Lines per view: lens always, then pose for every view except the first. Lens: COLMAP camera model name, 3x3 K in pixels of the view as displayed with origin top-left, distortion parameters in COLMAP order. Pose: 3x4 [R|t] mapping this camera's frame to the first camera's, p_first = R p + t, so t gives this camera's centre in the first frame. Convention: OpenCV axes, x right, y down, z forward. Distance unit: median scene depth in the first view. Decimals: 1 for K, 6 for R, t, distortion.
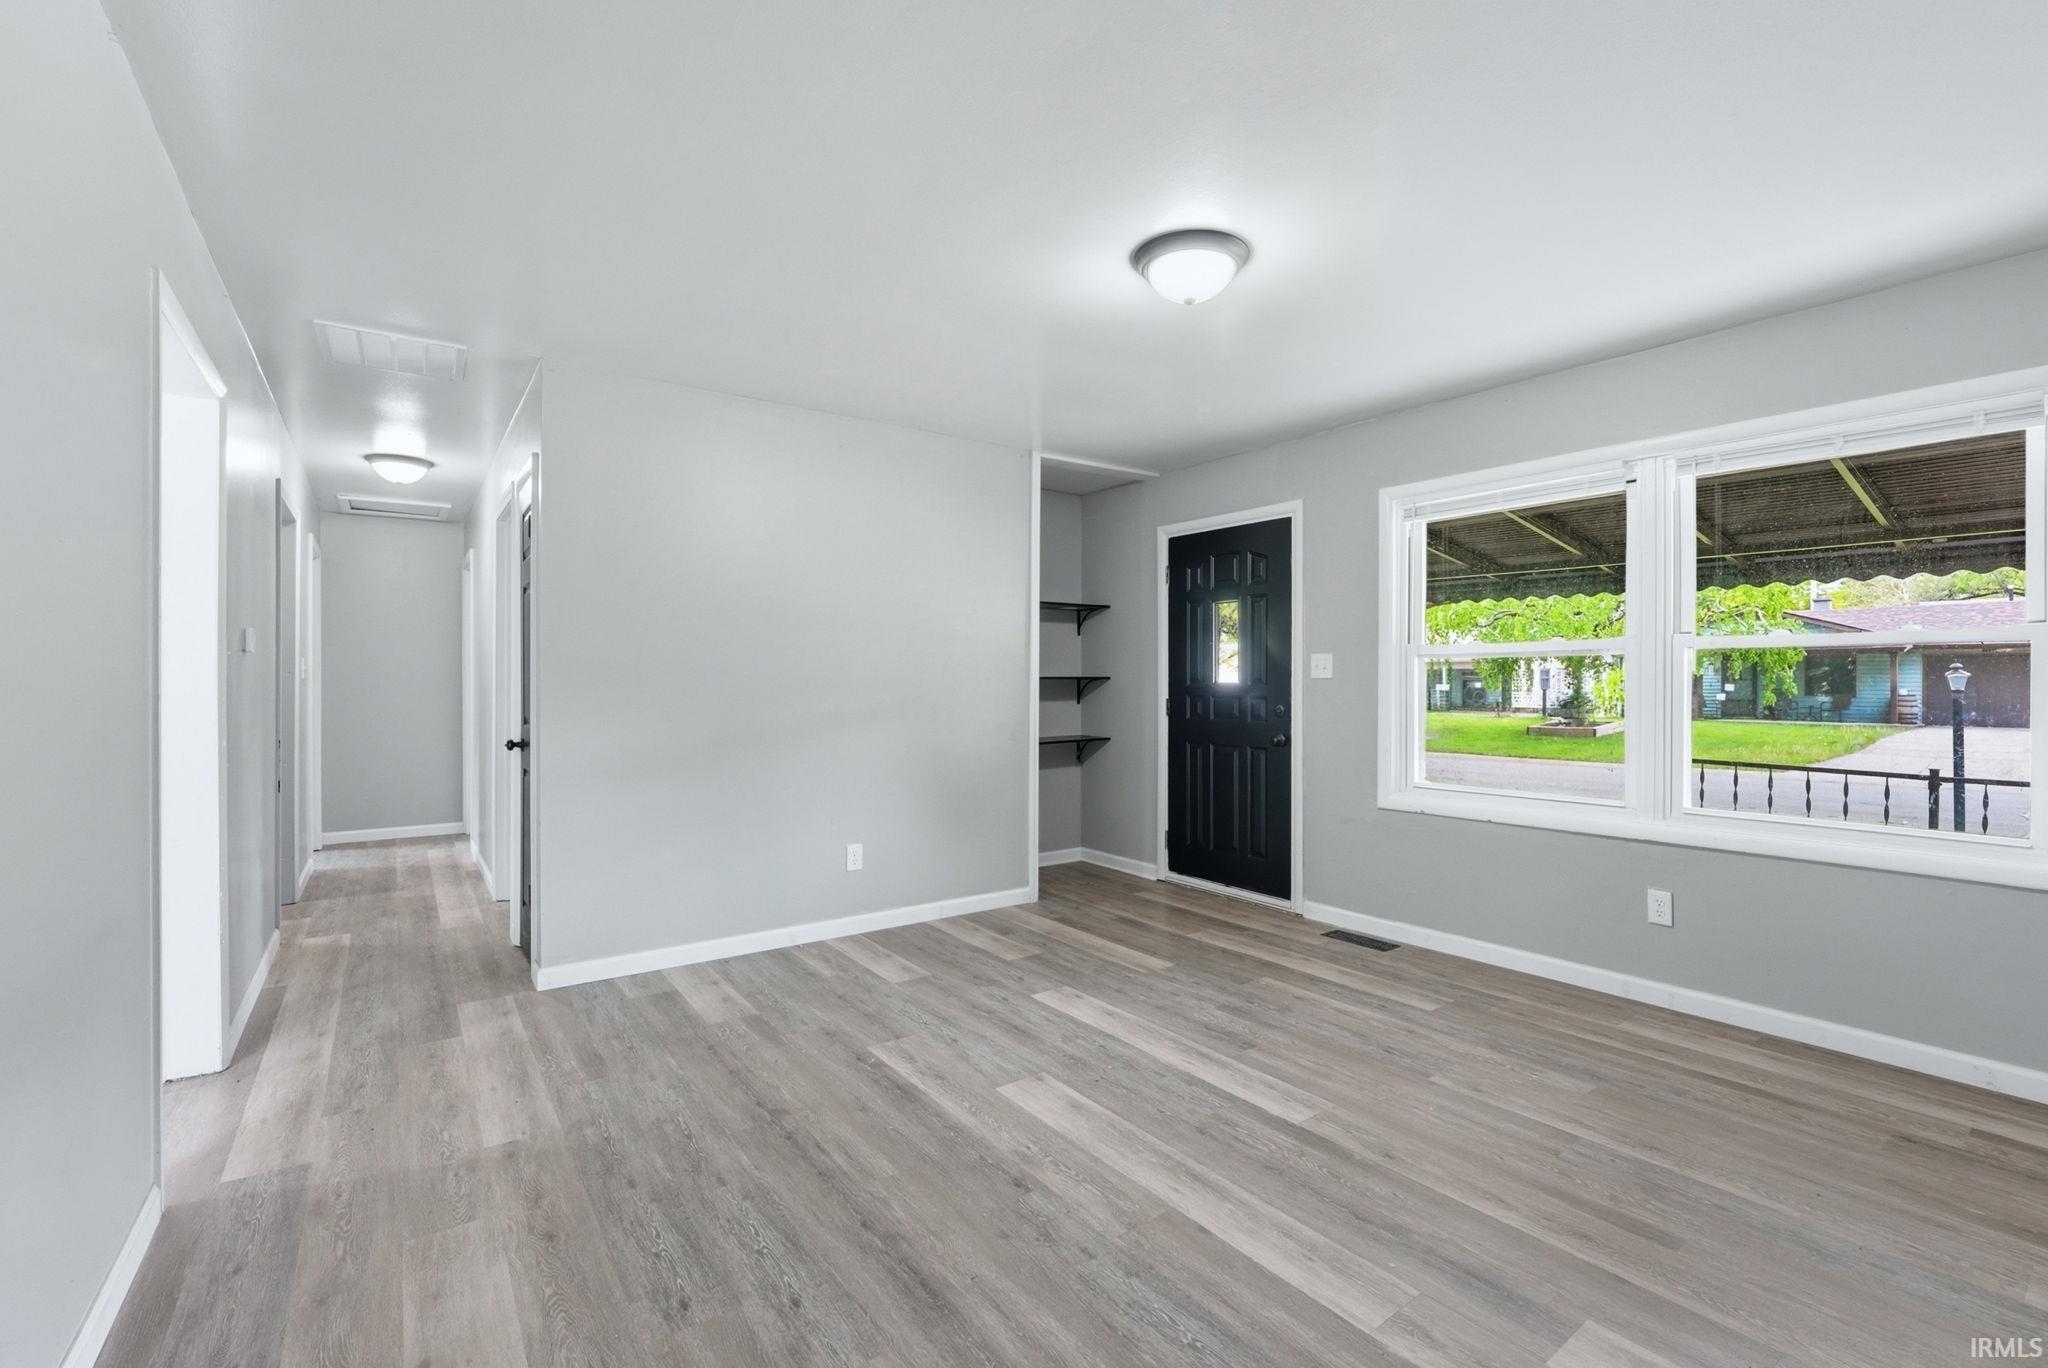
lens RADIAL K [[891.1, 0, 1076.2], [0, 891.1, 689.6], [0, 0, 1]] dist [-0.016060, -0.002797]
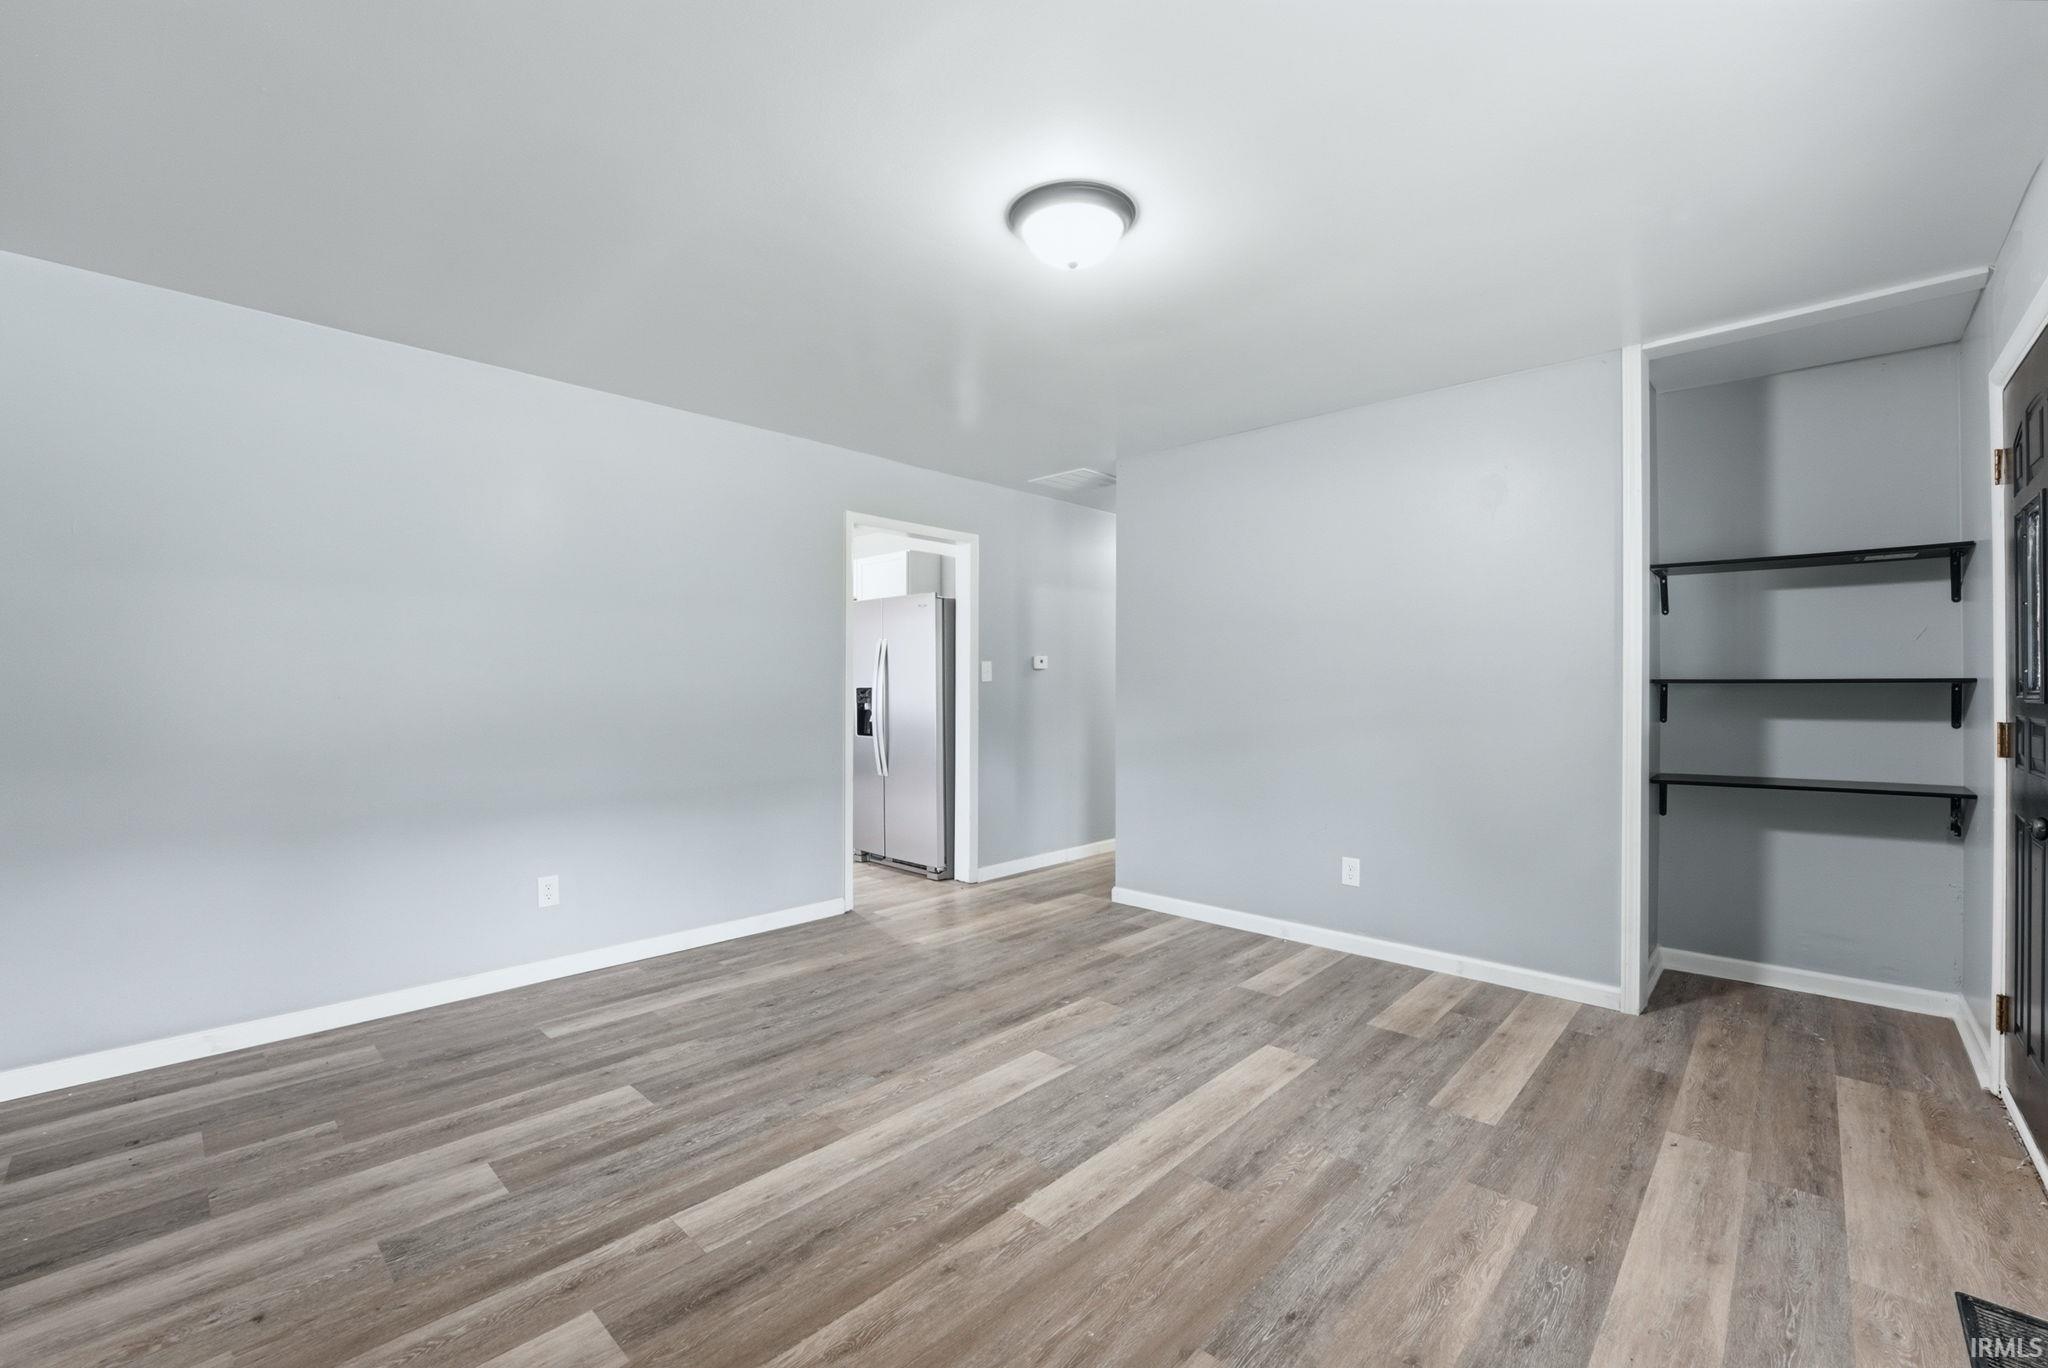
lens RADIAL K [[853.3, 0, 1016.8], [0, 853.3, 670.9], [0, 0, 1]] dist [-0.024583, 0.001047]
pose [[0.144778, -0.015784, -0.989338, 0.854807], [-0.009703, 0.999802, -0.017371, -0.017114], [0.989417, 0.012114, 0.144596, 0.696978]]
